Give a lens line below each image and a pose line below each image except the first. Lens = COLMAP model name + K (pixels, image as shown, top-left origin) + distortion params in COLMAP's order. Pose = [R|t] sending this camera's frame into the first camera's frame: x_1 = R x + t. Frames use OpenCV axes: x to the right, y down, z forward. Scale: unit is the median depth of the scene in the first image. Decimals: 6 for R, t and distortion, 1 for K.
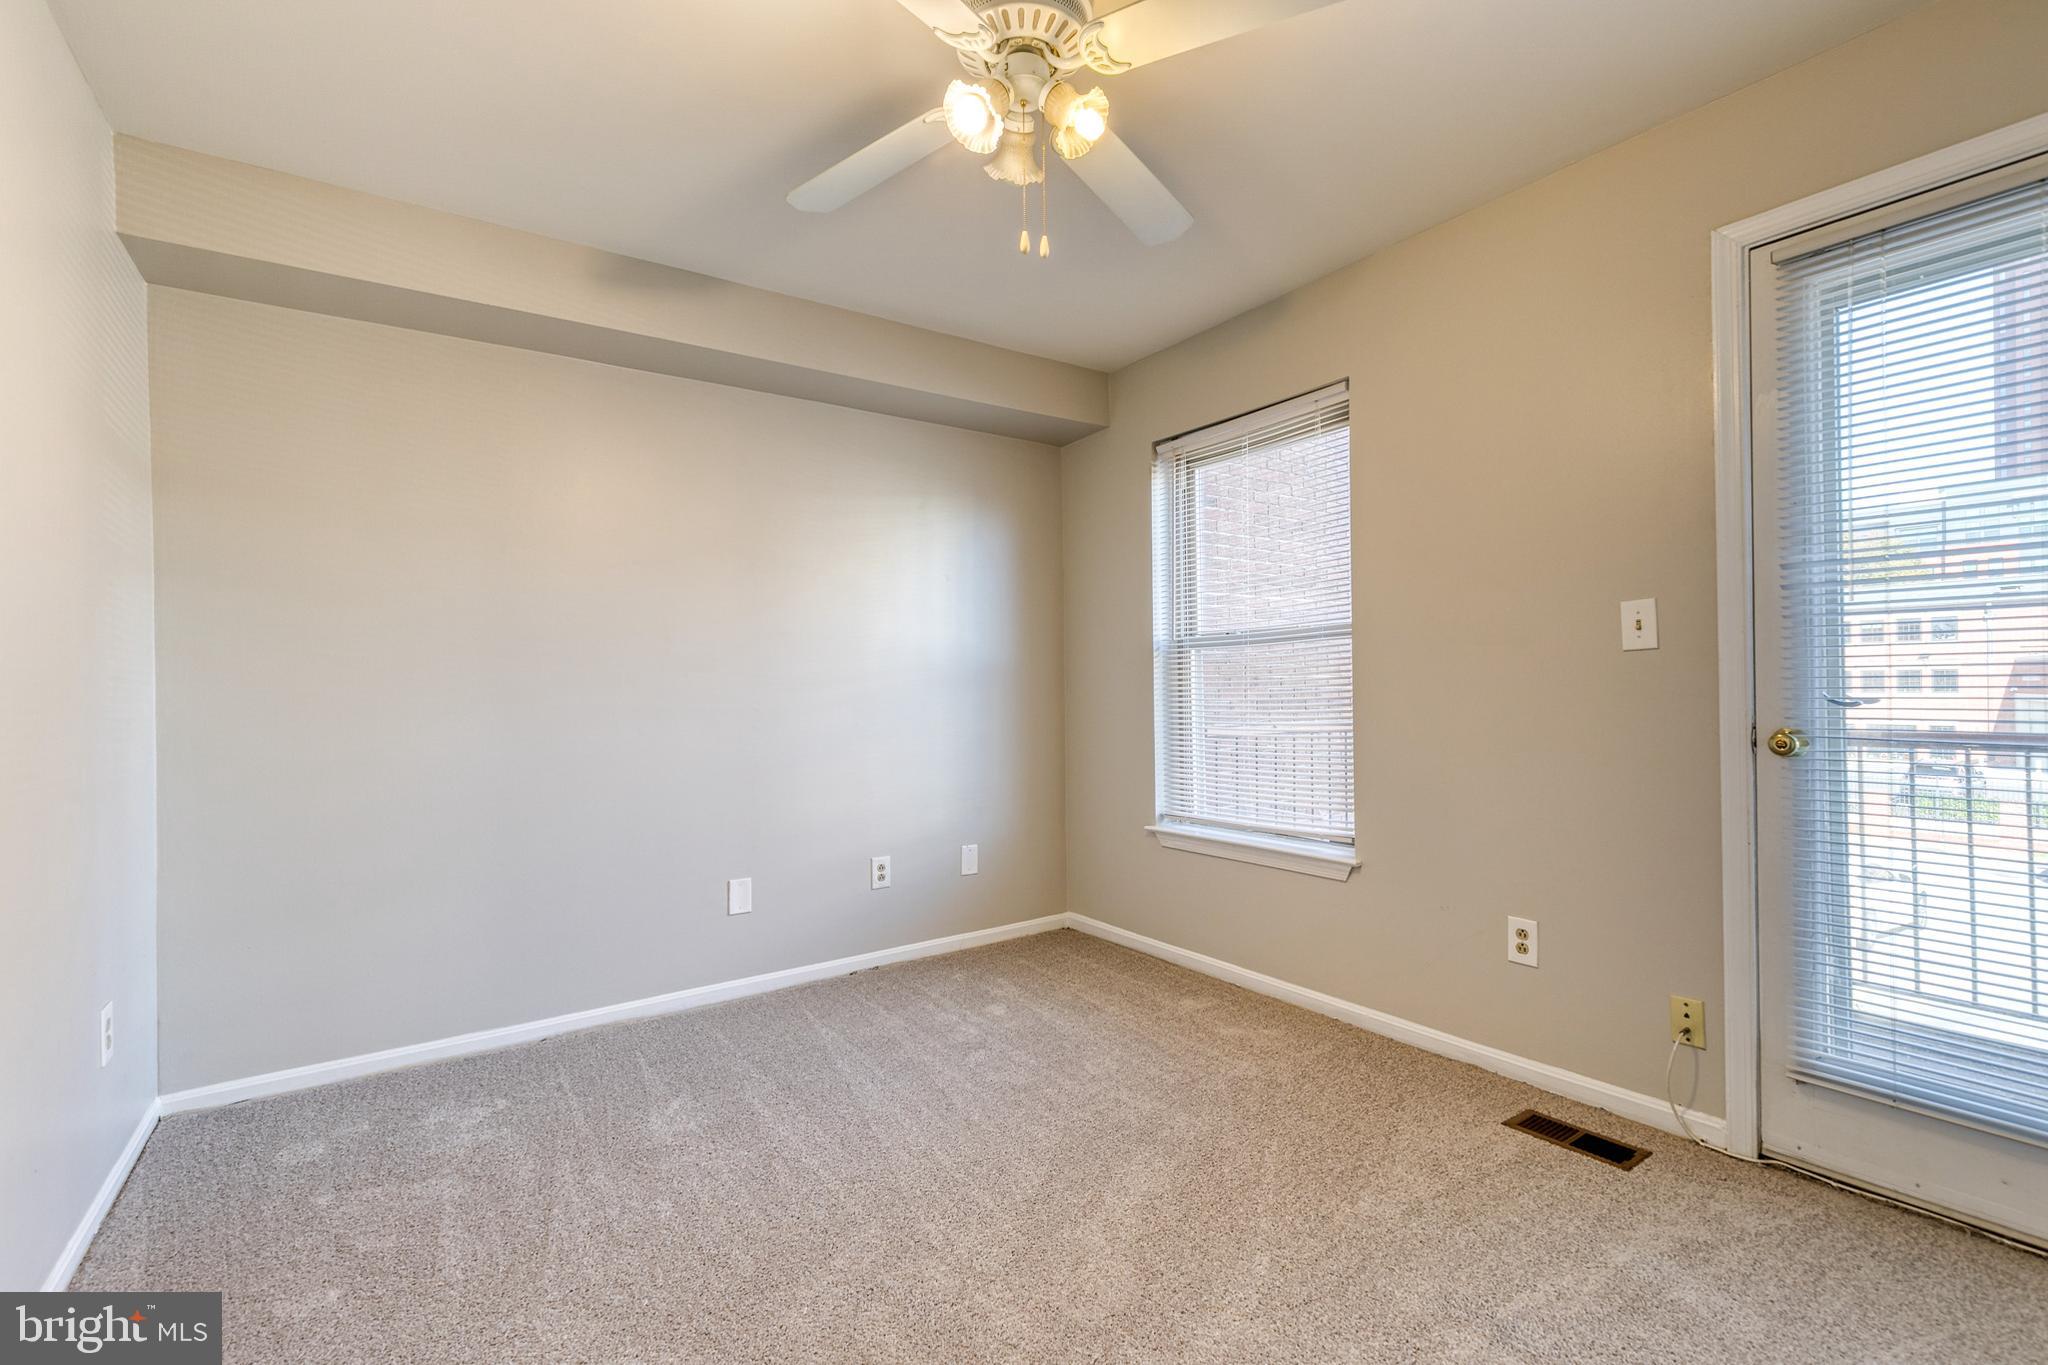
lens RADIAL K [[930.2, 0, 1042.7], [0, 930.2, 685.6], [0, 0, 1]] dist [0.014004, -0.001107]
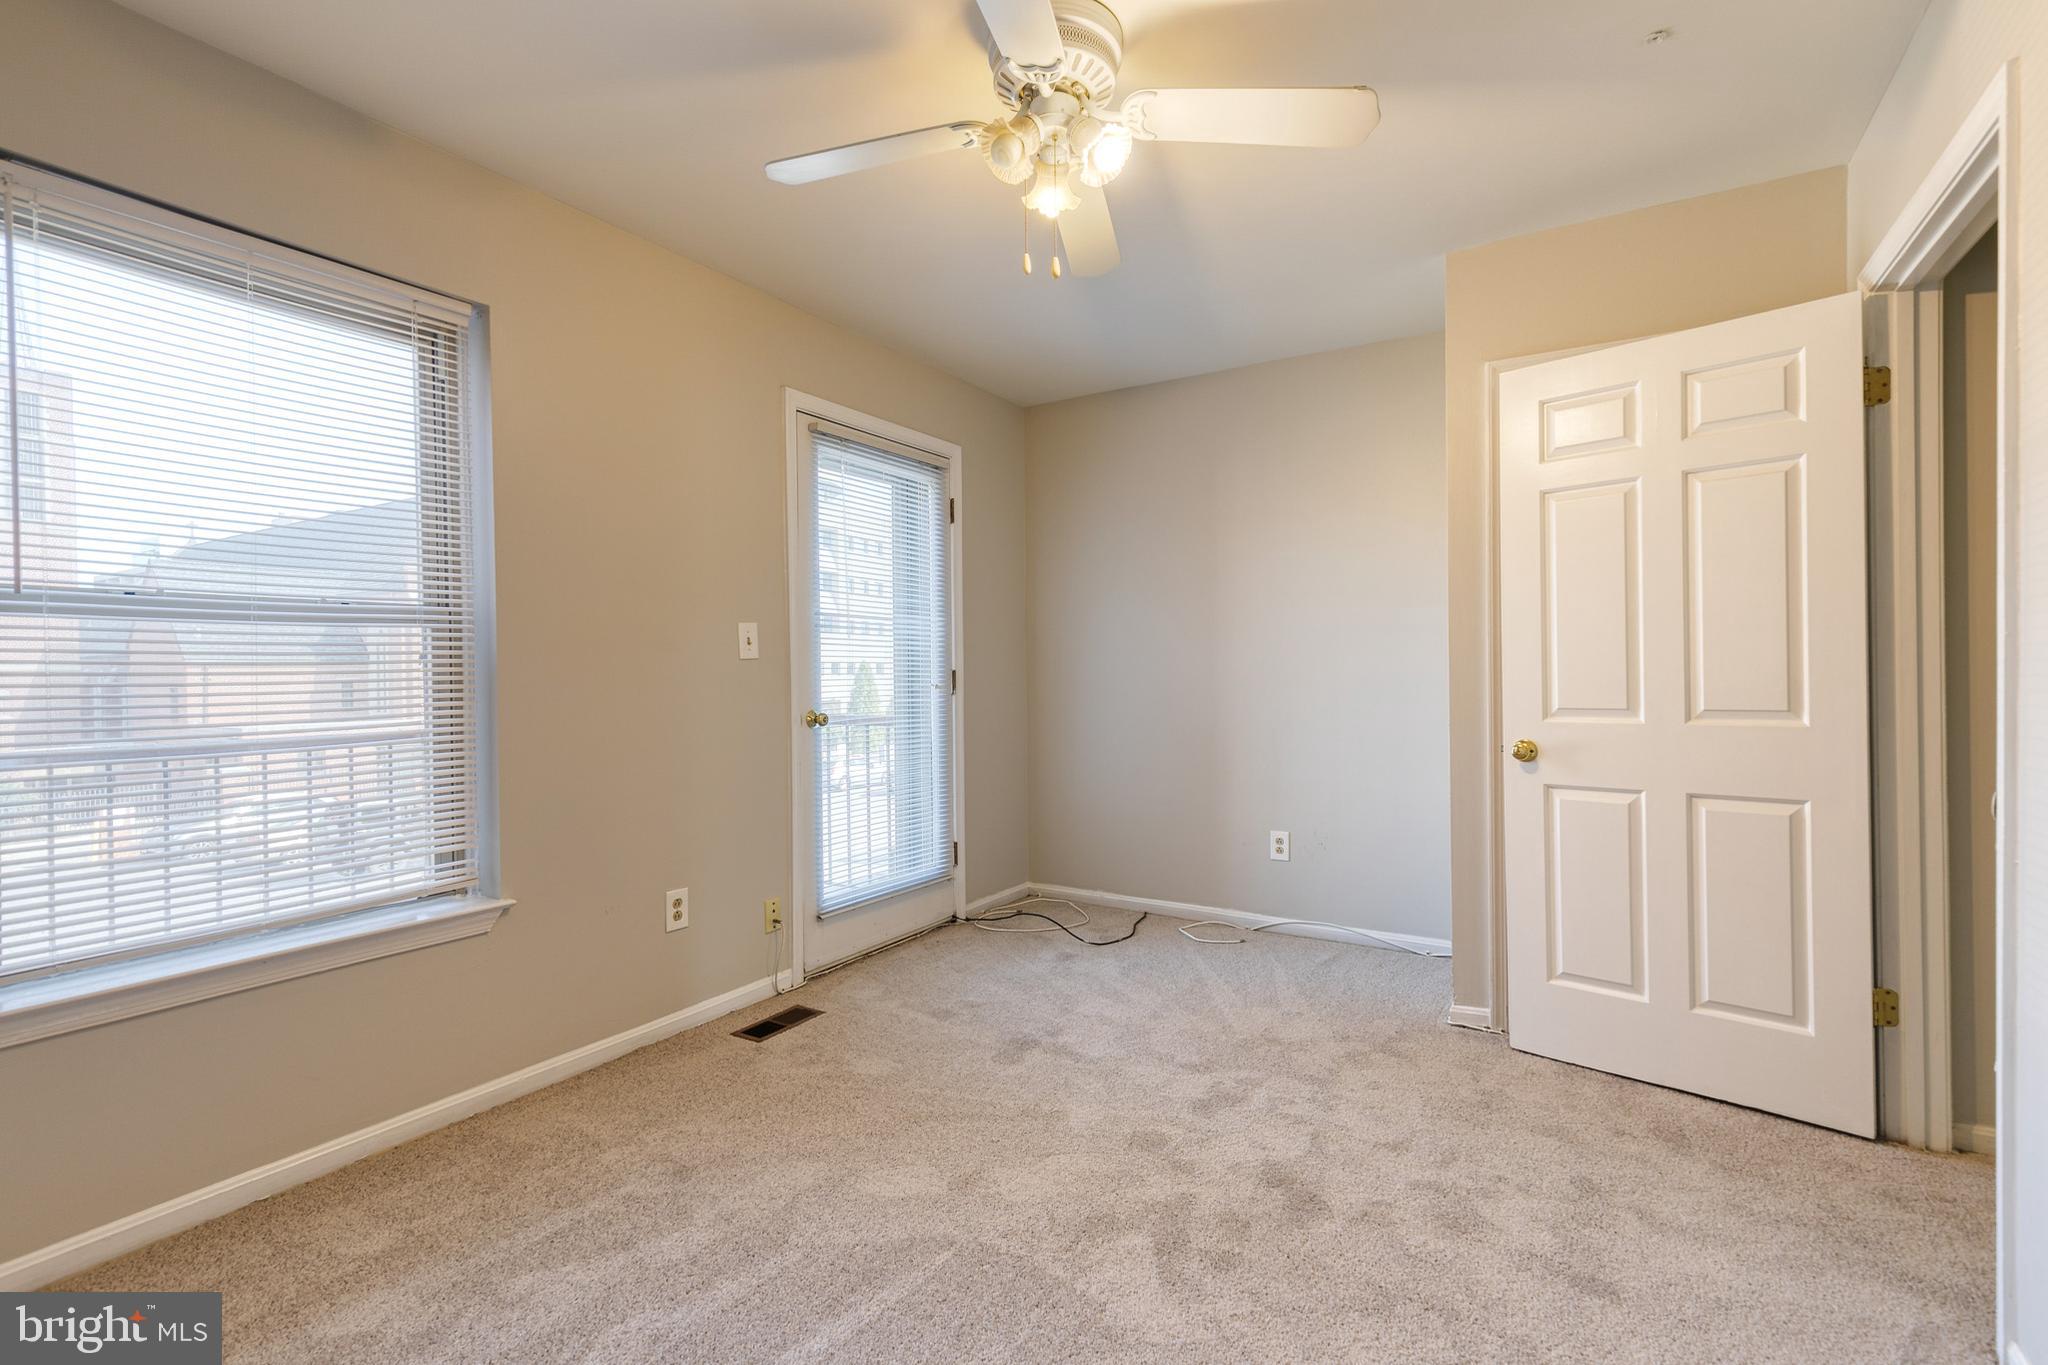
lens RADIAL K [[930.2, 0, 1042.7], [0, 930.2, 685.6], [0, 0, 1]] dist [0.014004, -0.001107]
pose [[-0.399940, 0.006492, 0.916518, -0.786482], [0.012541, 0.999920, -0.001610, 0.007947], [-0.916456, 0.010851, -0.399989, 1.151949]]
